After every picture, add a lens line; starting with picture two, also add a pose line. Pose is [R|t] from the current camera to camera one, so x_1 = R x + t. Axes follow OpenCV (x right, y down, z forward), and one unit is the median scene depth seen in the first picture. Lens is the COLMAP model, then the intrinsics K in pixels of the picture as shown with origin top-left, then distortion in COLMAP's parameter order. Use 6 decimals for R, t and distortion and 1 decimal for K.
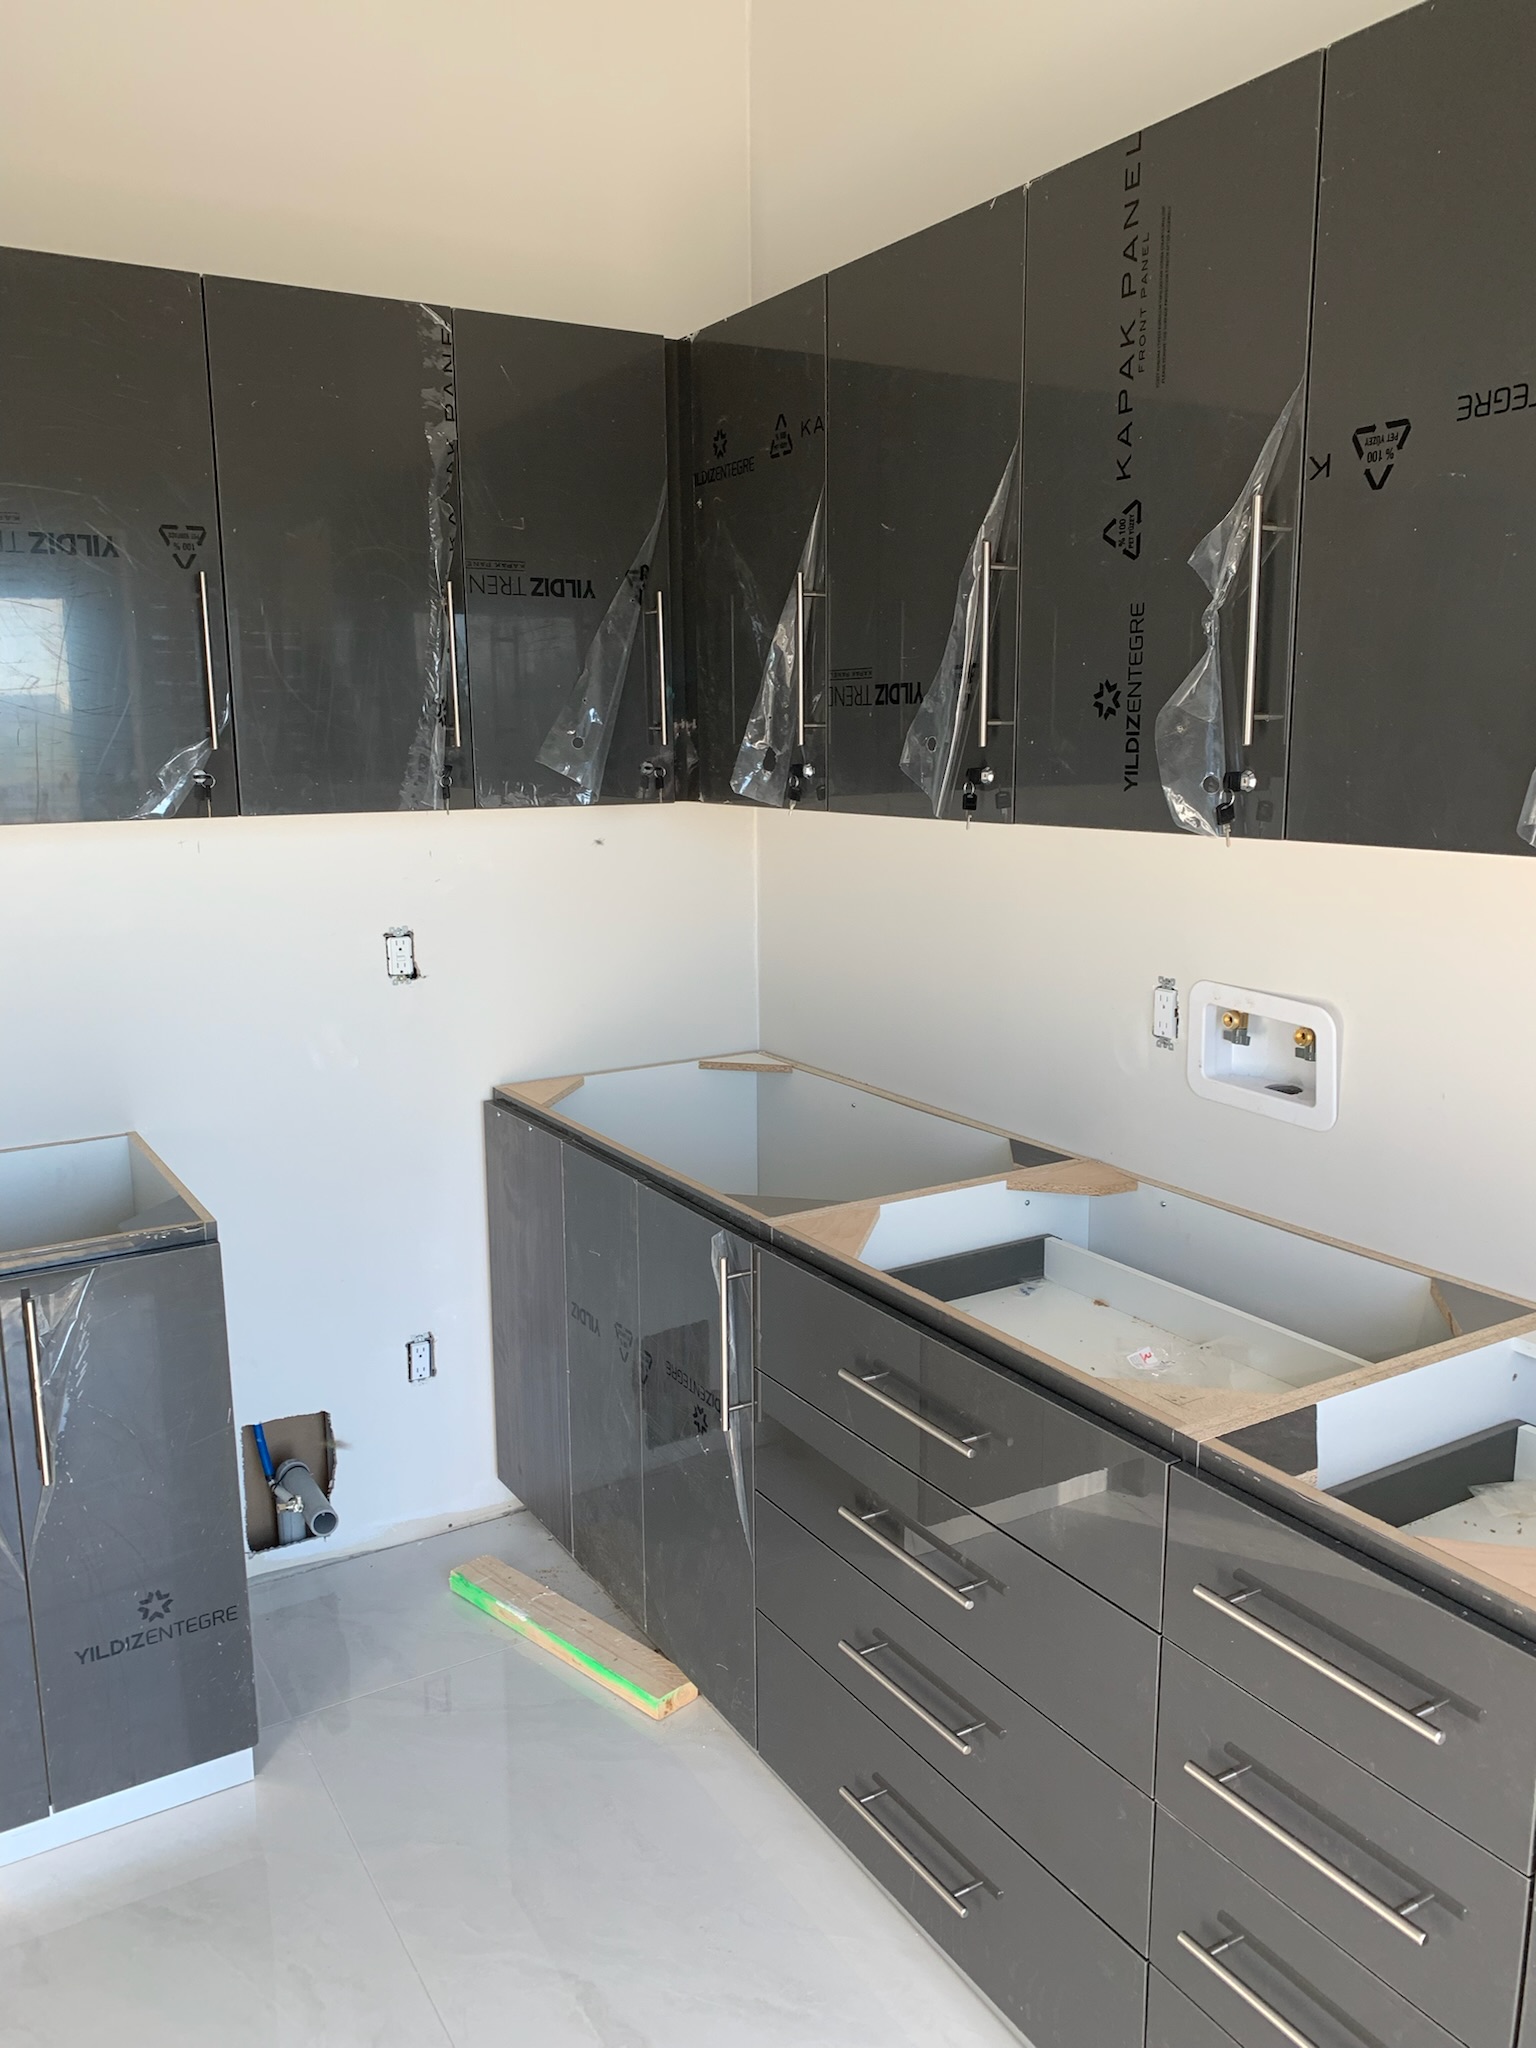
lens RADIAL K [[1576.0, 0, 771.7], [0, 1576.0, 1011.5], [0, 0, 1]] dist [0.053802, -0.076048]
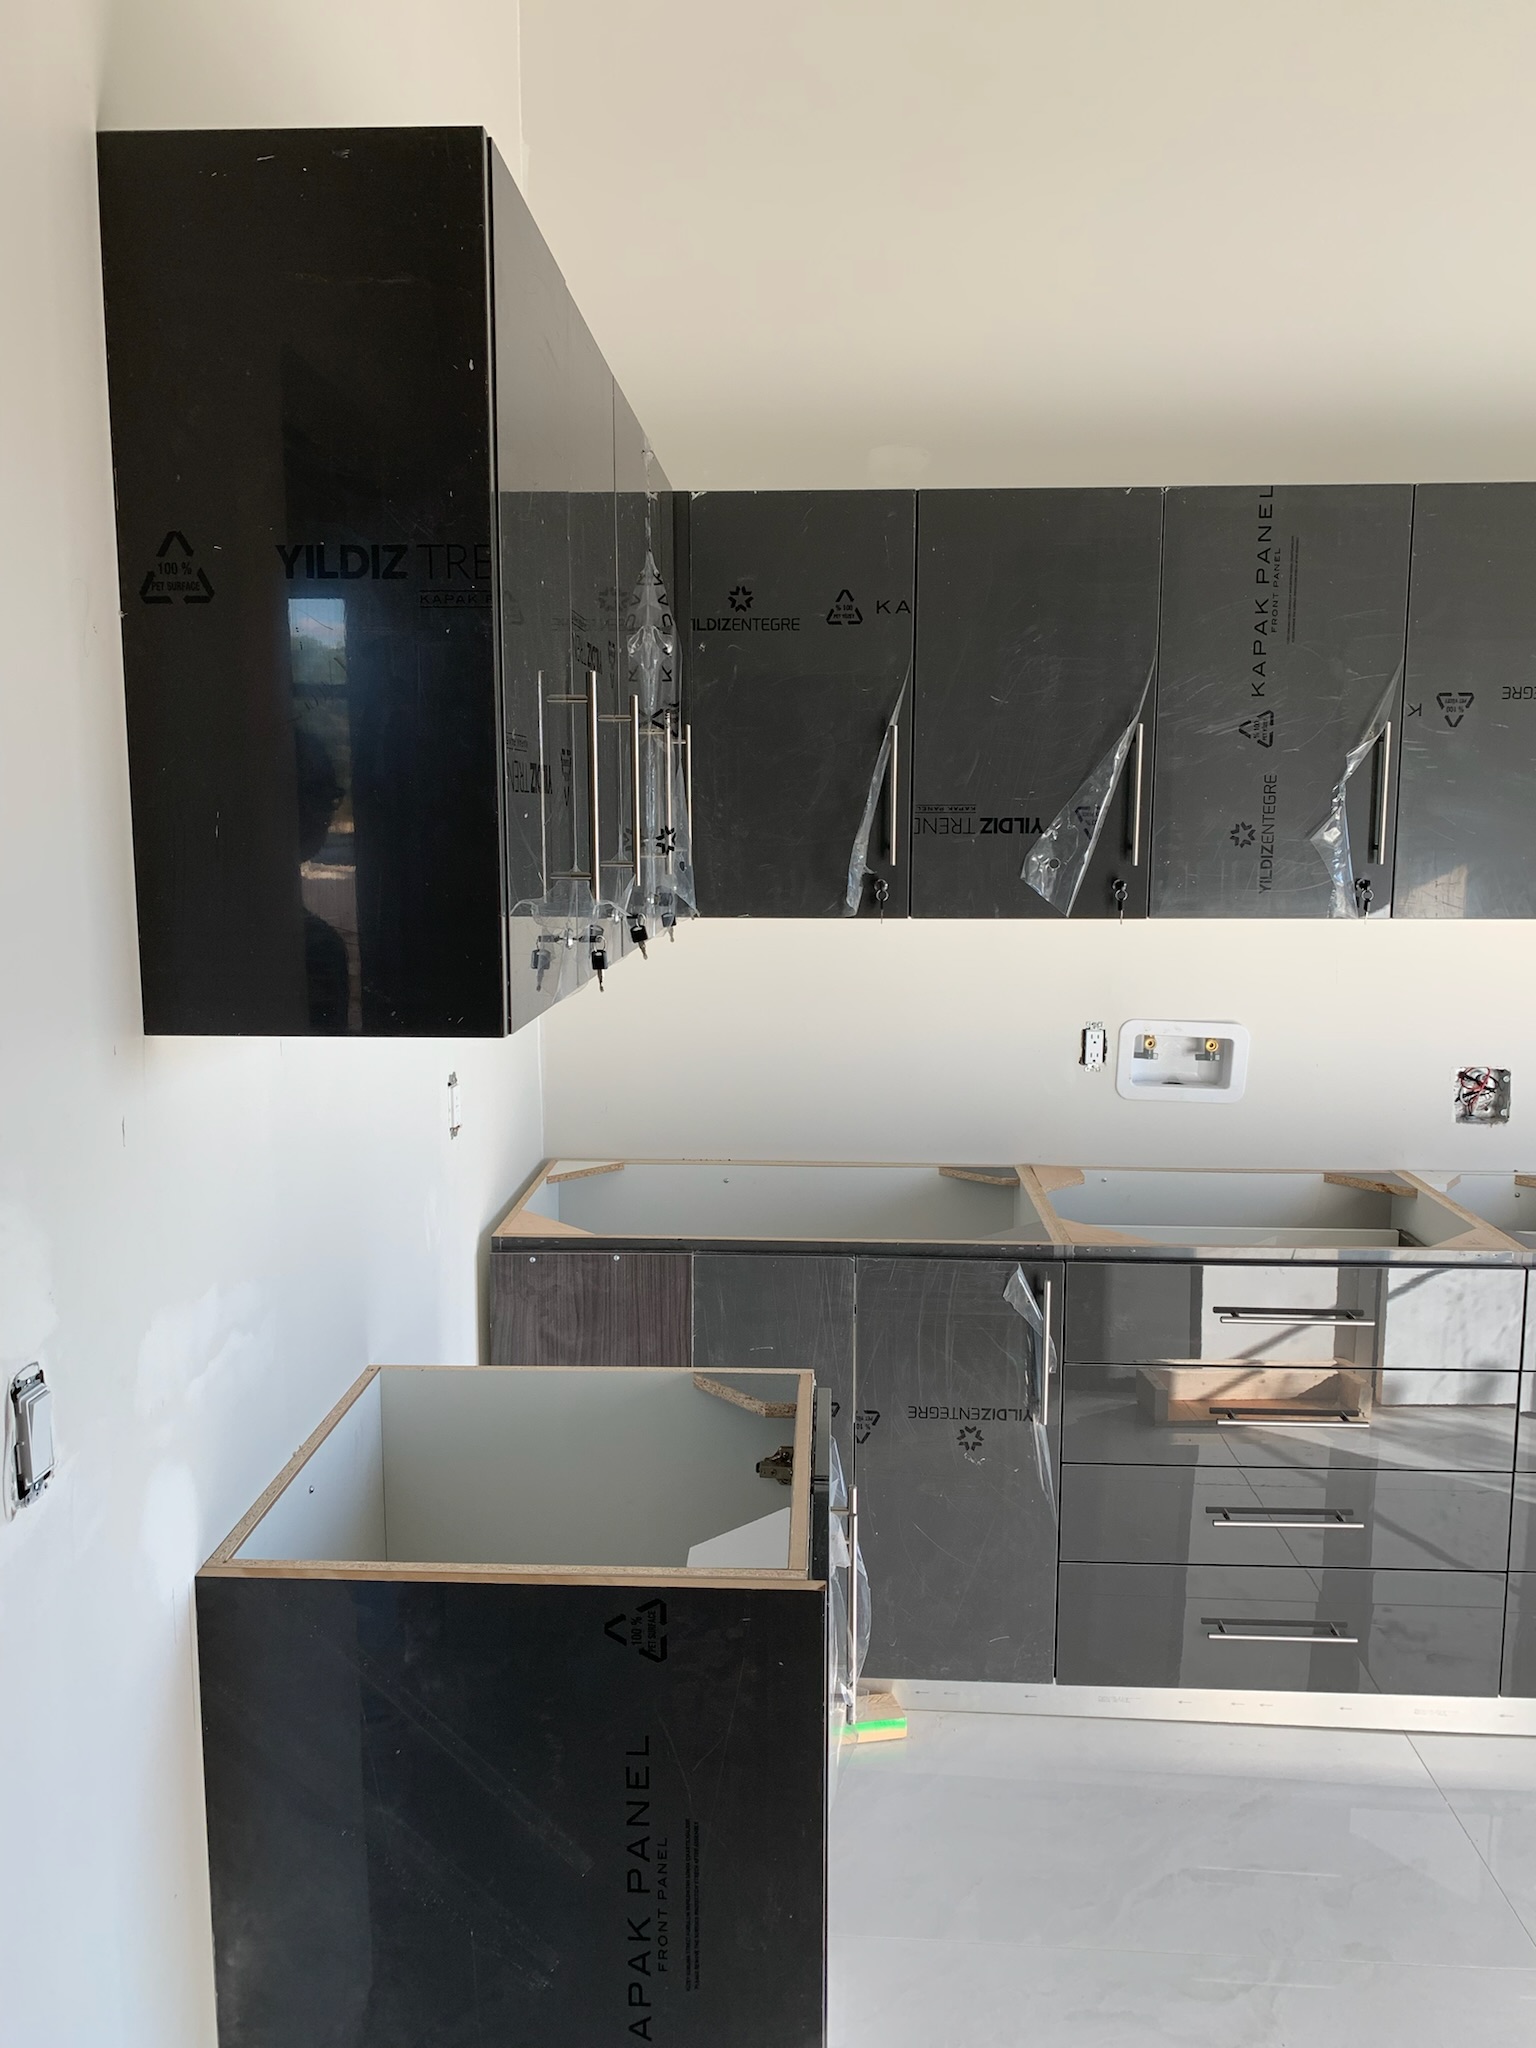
lens RADIAL K [[1576.0, 0, 761.9], [0, 1576.0, 1033.2], [0, 0, 1]] dist [0.053802, -0.076048]
pose [[0.555288, -0.109392, 0.824432, -1.351434], [0.141715, 0.989260, 0.035812, -0.129133], [-0.819495, 0.096949, 0.564827, 0.537809]]
